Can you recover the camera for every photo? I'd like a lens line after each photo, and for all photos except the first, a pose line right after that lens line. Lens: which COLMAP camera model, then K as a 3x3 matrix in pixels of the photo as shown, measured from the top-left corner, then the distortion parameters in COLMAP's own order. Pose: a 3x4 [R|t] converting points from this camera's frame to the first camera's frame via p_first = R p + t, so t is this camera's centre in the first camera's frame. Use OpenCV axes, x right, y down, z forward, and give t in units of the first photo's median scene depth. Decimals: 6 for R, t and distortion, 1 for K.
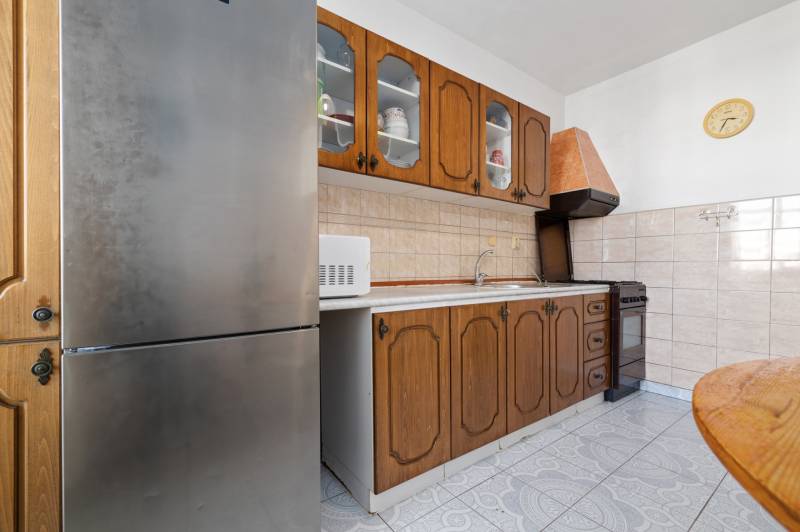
lens RADIAL K [[341.0, 0, 405.1], [0, 341.0, 272.0], [0, 0, 1]] dist [-0.000911, -0.000166]
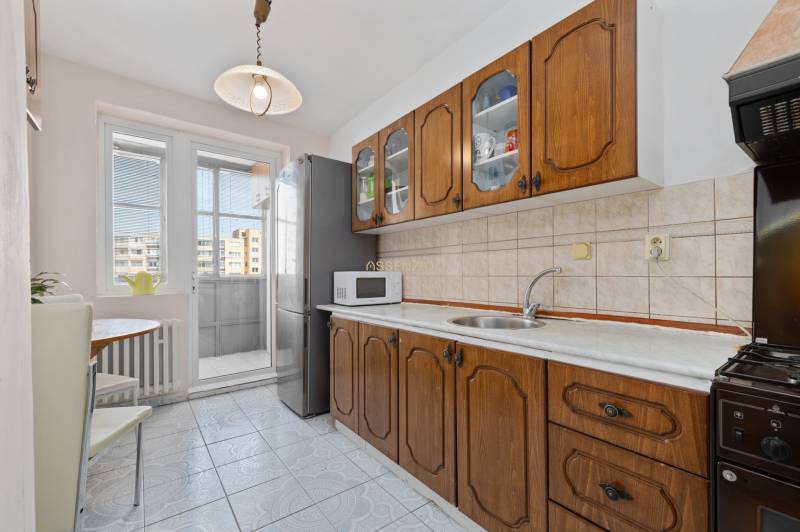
lens RADIAL K [[341.0, 0, 396.9], [0, 341.0, 269.6], [0, 0, 1]] dist [-0.000911, -0.000166]
pose [[0.013334, -0.009337, -0.999868, 1.125669], [0.003020, 0.999952, -0.009298, -0.068815], [0.999907, -0.002896, 0.013362, 0.856628]]
